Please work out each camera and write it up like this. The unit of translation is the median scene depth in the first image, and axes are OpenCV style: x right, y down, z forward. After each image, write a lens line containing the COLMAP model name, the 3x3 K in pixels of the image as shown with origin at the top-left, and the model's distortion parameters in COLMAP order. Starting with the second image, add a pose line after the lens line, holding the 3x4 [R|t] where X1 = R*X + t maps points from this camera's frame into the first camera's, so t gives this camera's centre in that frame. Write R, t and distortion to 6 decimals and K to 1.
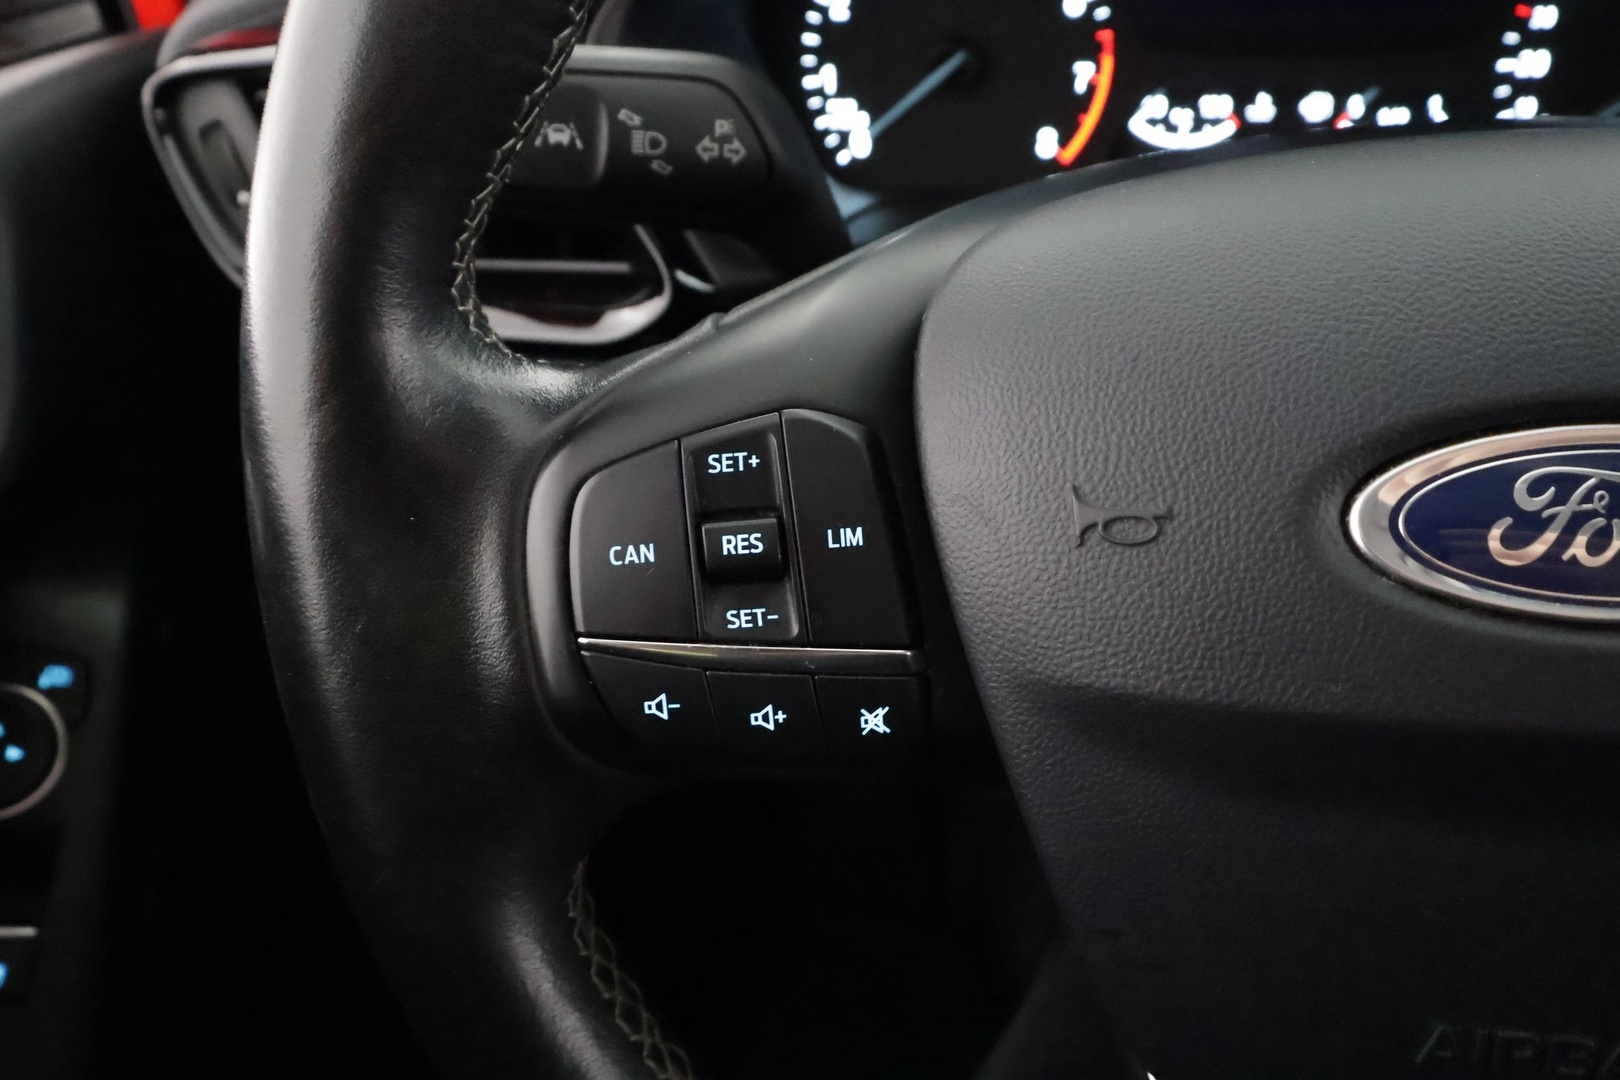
lens RADIAL K [[1308.3, 0, 792.7], [0, 1308.3, 546.4], [0, 0, 1]] dist [-0.000621, -0.006535]
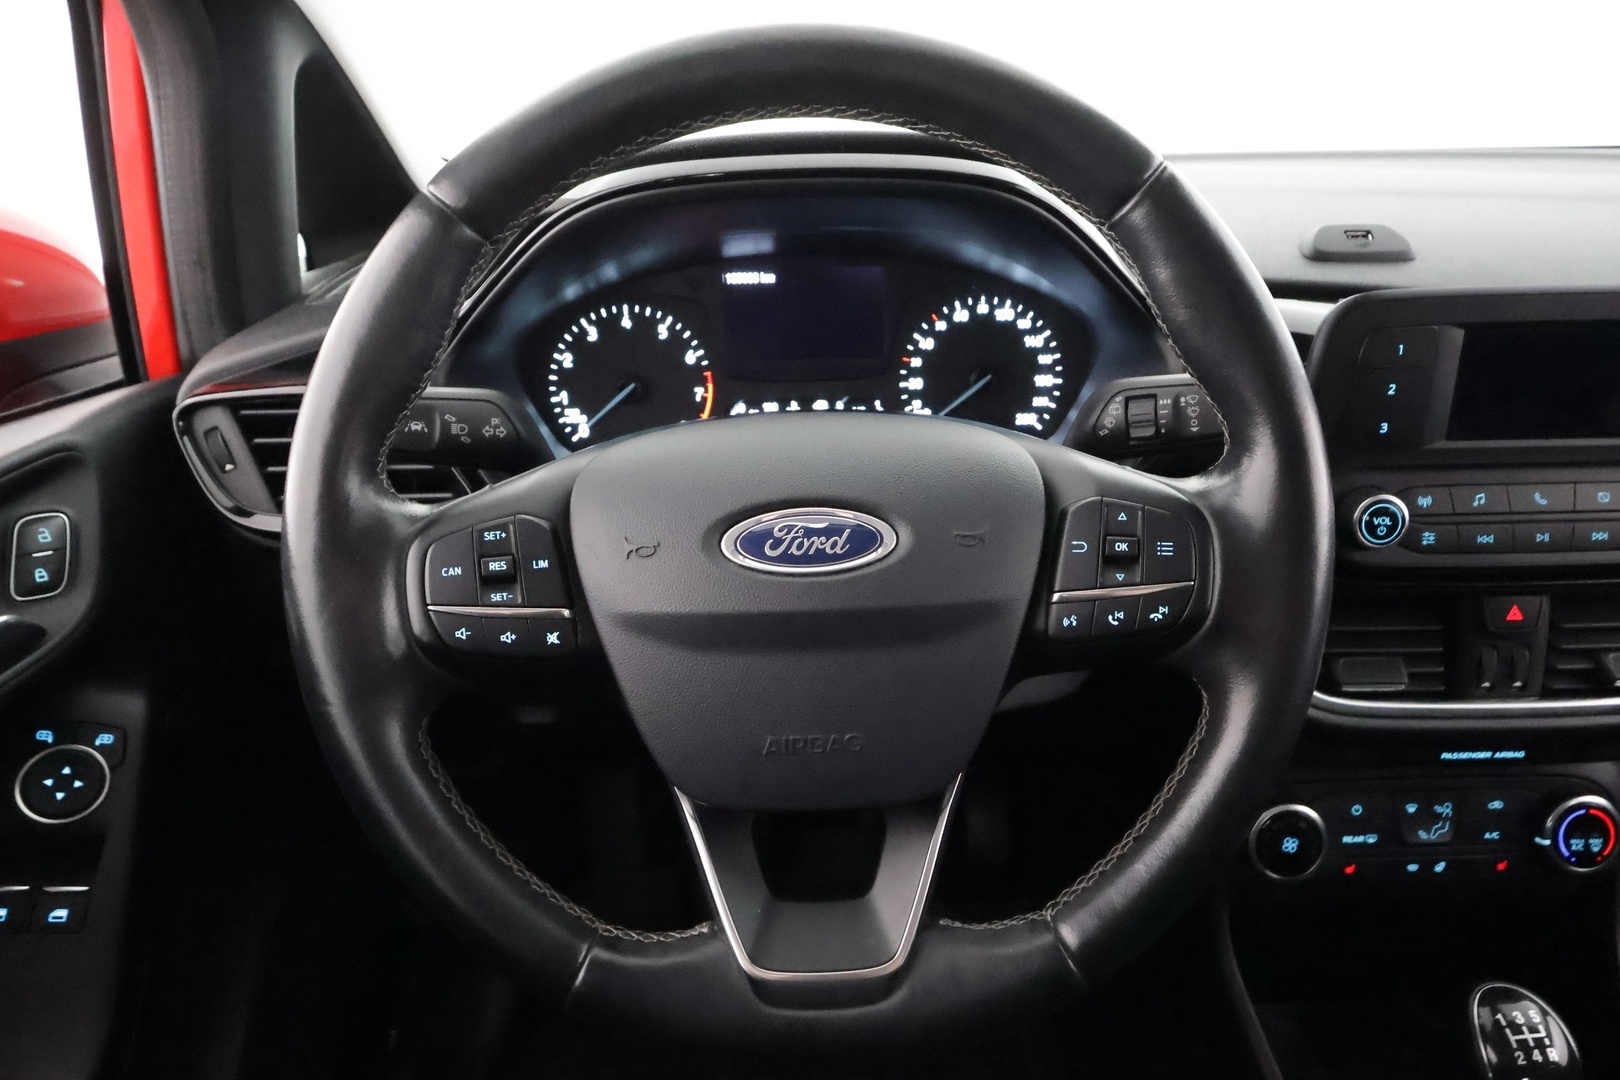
lens RADIAL K [[1096.3, 0, 810.0], [0, 1096.3, 540.0], [0, 0, 1]] dist [0.007461, 0.003019]
pose [[0.981223, -0.043495, 0.187907, 0.074985], [0.081793, 0.976136, -0.201166, 0.196986], [-0.174673, 0.212758, 0.961365, -0.558702]]
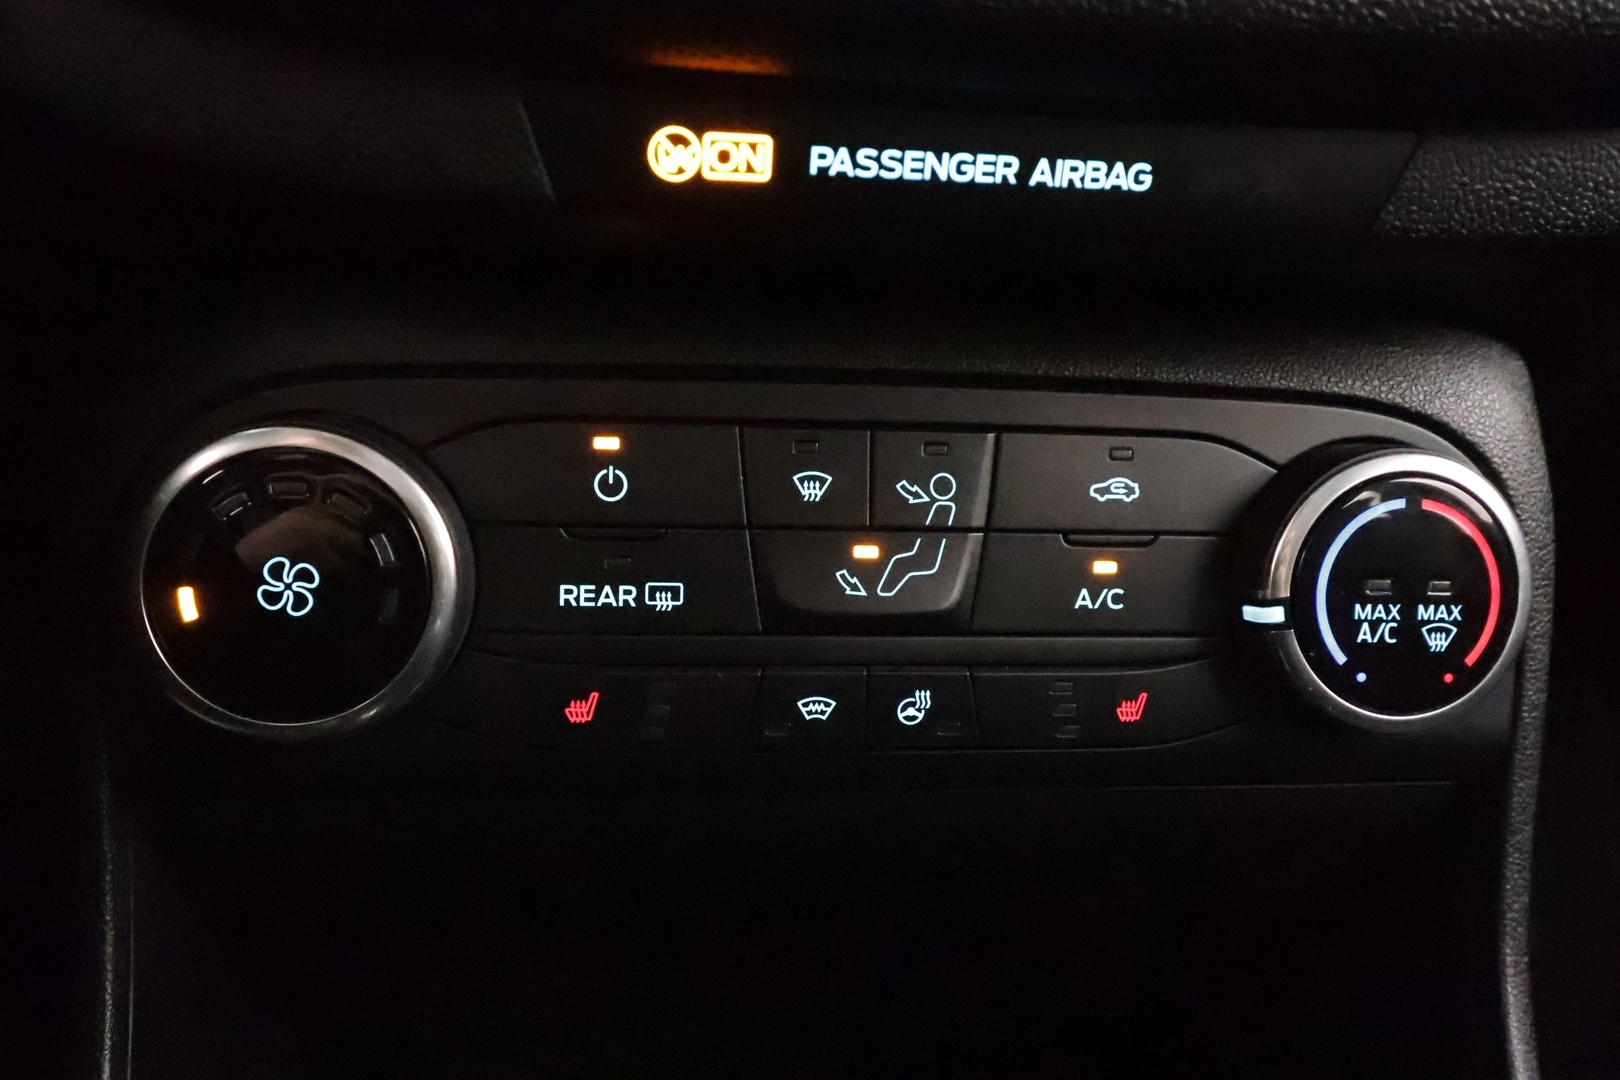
lens RADIAL K [[1308.3, 0, 792.7], [0, 1308.3, 546.4], [0, 0, 1]] dist [-0.000621, -0.006535]
pose [[0.958202, -0.009165, 0.285944, 1.077470], [0.069387, 0.977090, -0.201199, 0.459055], [-0.277549, 0.212630, 0.936886, 0.447226]]
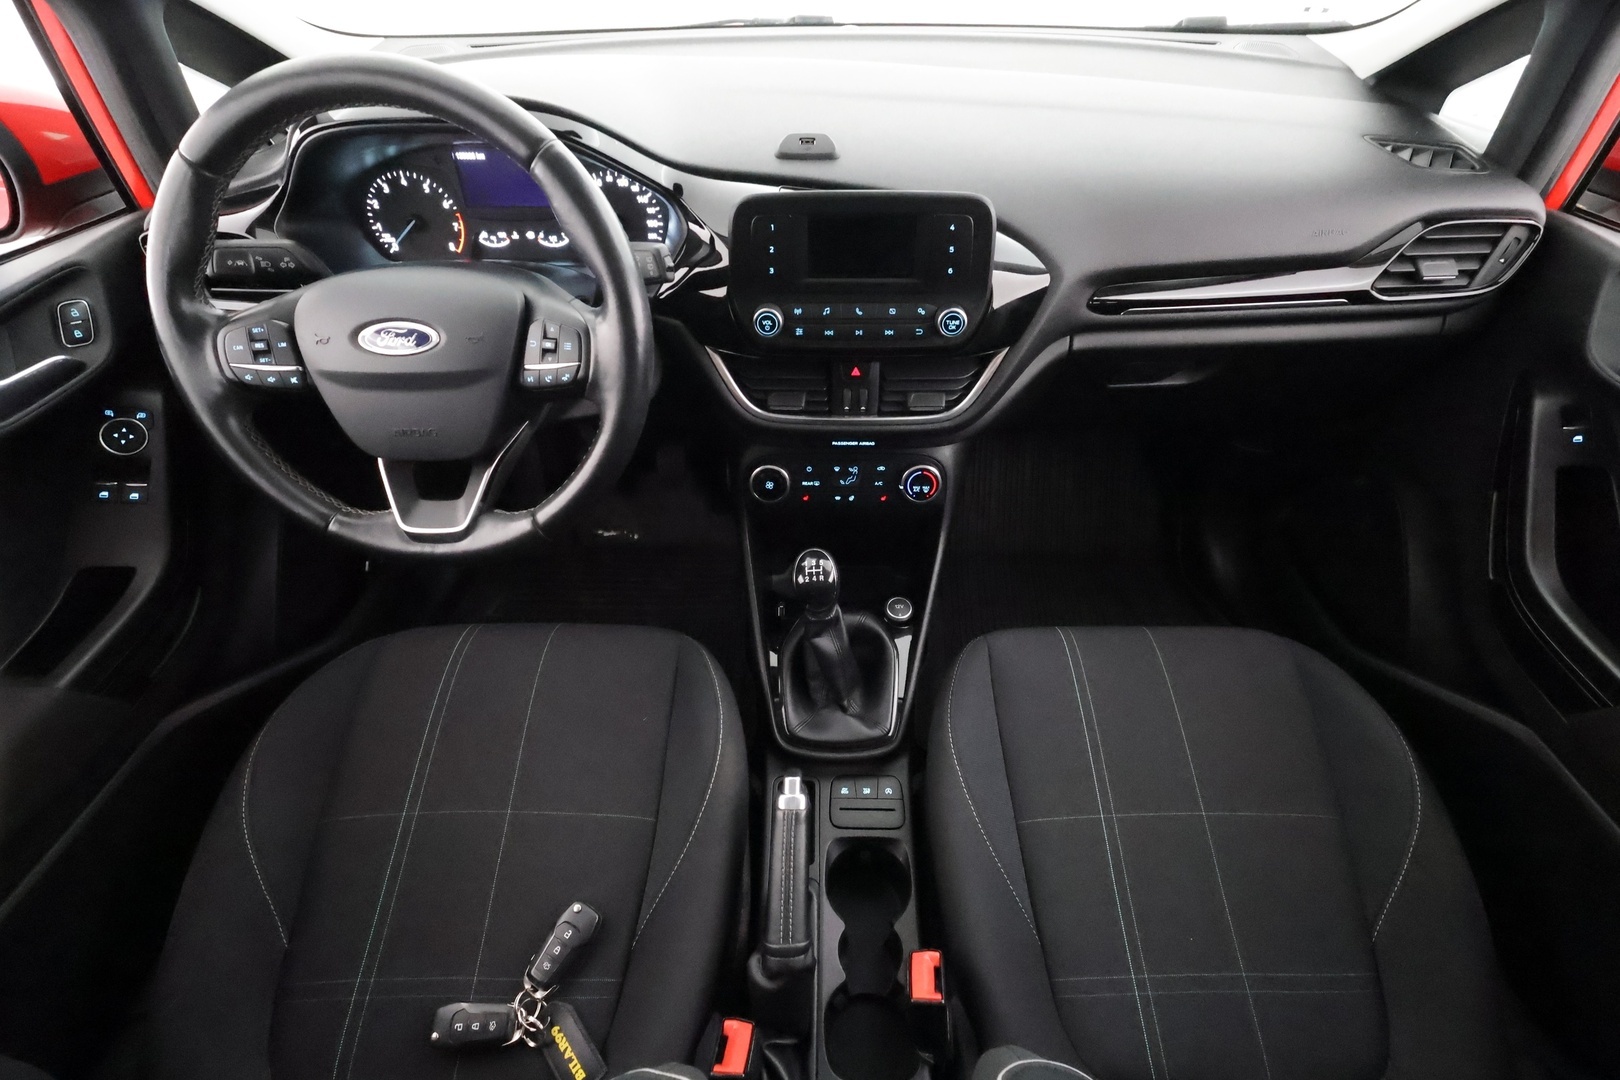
lens RADIAL K [[770.1, 0, 808.5], [0, 770.1, 546.5], [0, 0, 1]] dist [-0.000425, 0.006259]
pose [[0.986457, -0.073955, 0.146401, 0.812170], [0.051978, 0.987527, 0.148623, 0.216649], [-0.155566, -0.139000, 0.977997, -1.260861]]
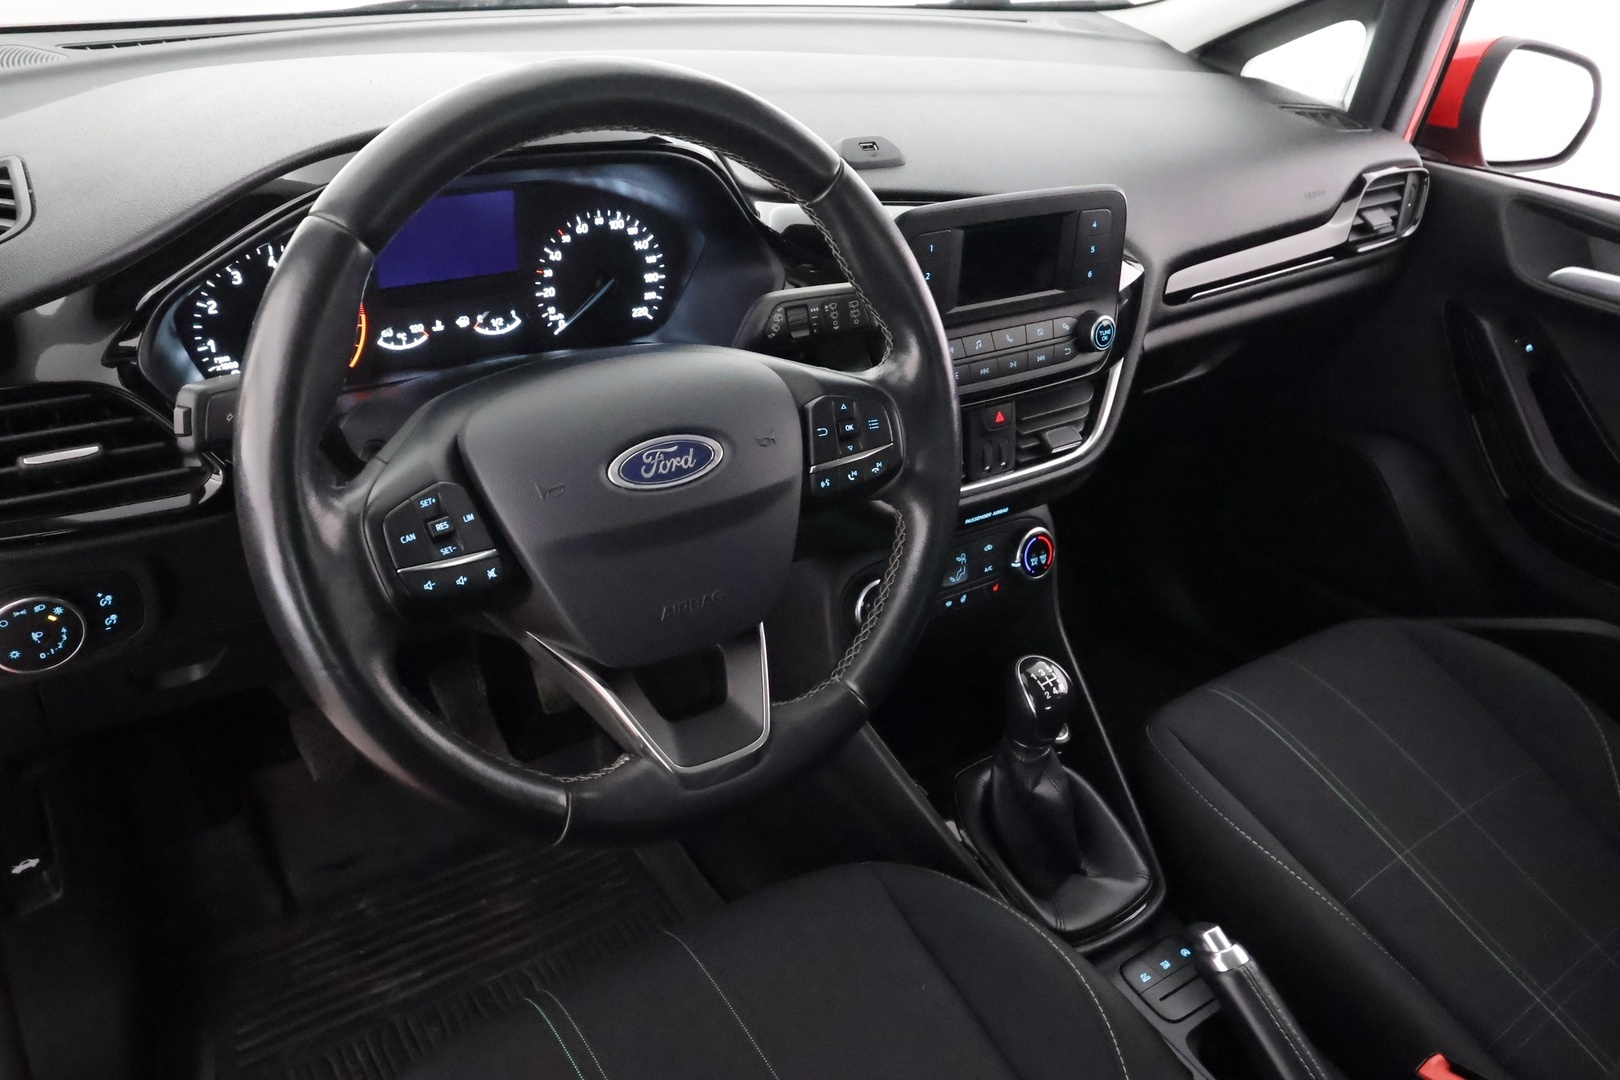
lens RADIAL K [[1305.1, 0, 845.0], [0, 1305.1, 539.3], [0, 0, 1]] dist [0.015075, 0.003053]
pose [[0.687611, -0.264823, 0.676063, -0.724825], [0.305655, 0.950166, 0.061317, 0.054153], [-0.658610, 0.164479, 0.734289, -0.928508]]
